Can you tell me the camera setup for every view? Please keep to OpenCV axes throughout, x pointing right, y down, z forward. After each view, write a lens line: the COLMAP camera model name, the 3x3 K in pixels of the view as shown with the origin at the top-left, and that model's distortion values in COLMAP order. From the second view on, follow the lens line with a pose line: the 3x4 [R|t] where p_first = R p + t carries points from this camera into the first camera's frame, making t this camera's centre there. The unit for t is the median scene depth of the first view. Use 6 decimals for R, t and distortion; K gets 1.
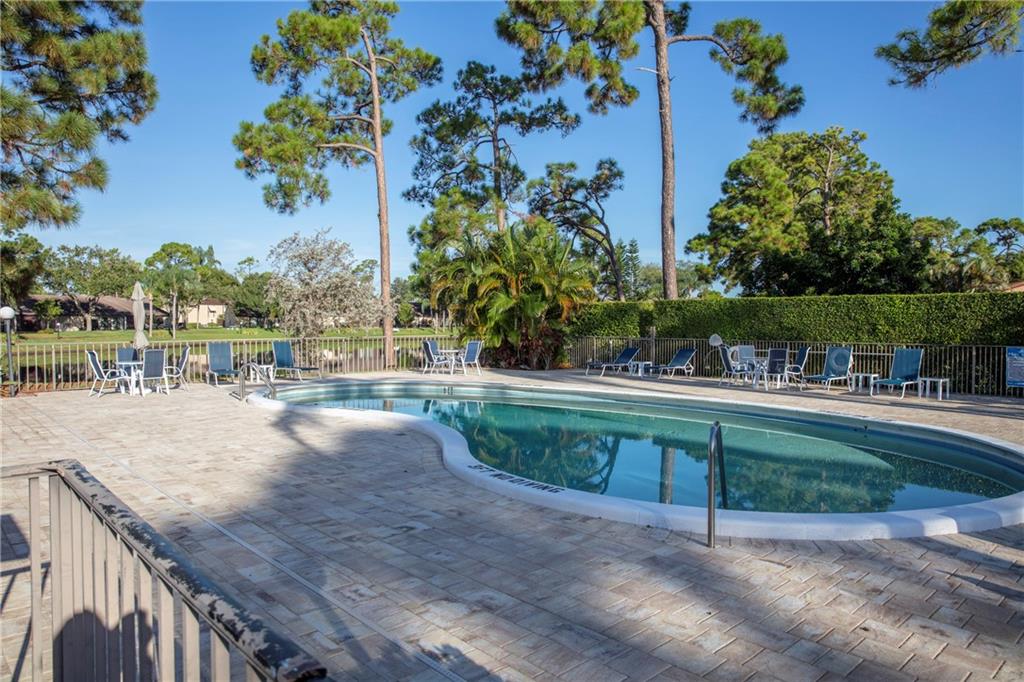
lens RADIAL K [[701.7, 0, 508.6], [0, 701.7, 340.2], [0, 0, 1]] dist [-0.090832, 0.058271]
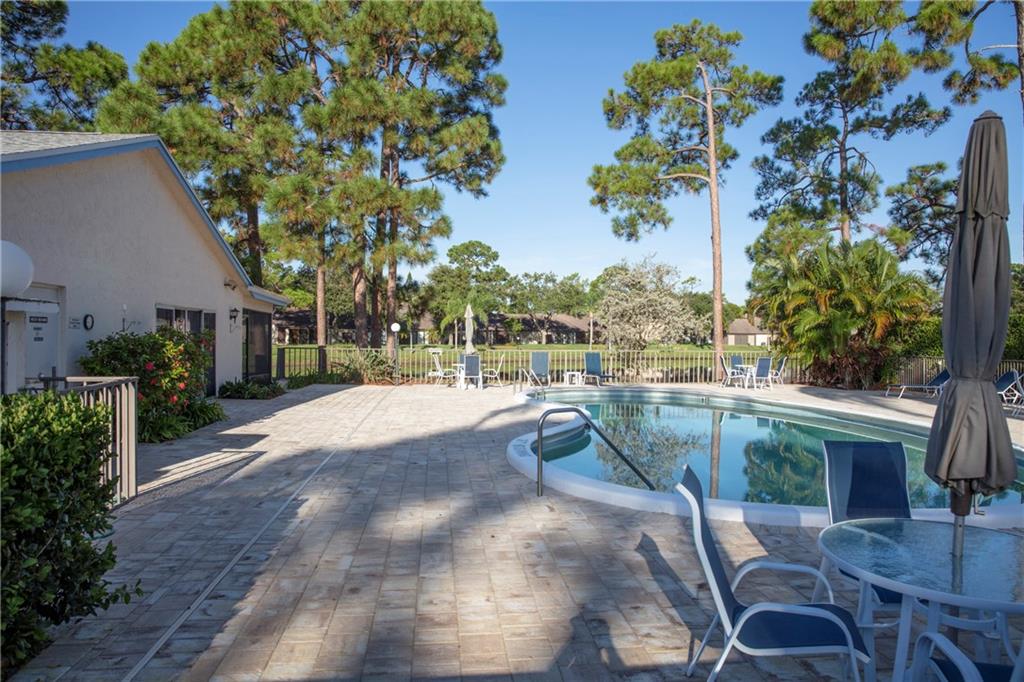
lens RADIAL K [[701.7, 0, 508.6], [0, 701.7, 341.9], [0, 0, 1]] dist [-0.090832, 0.058271]
pose [[0.801168, 0.013766, -0.598282, 0.198427], [-0.027548, 0.999524, -0.013891, 0.002889], [0.597806, 0.027610, 0.801166, -0.028203]]
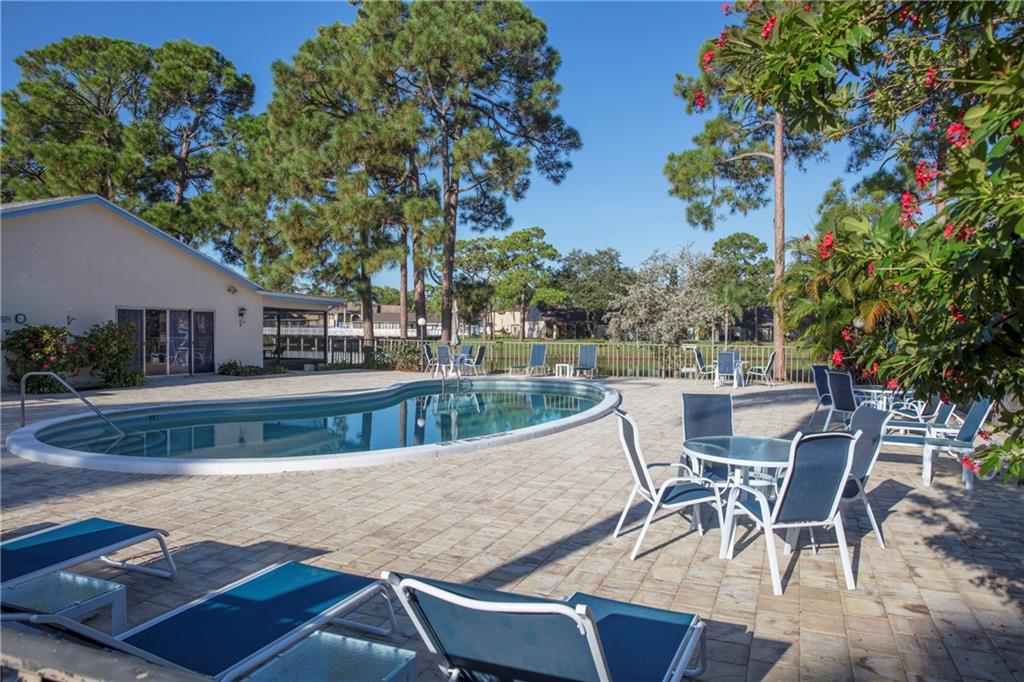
lens RADIAL K [[701.7, 0, 510.9], [0, 701.7, 342.7], [0, 0, 1]] dist [-0.090832, 0.058271]
pose [[0.420238, 0.022049, -0.907146, 0.521327], [-0.035276, 0.999346, 0.007948, -0.005631], [0.906728, 0.028660, 0.420741, 0.273413]]
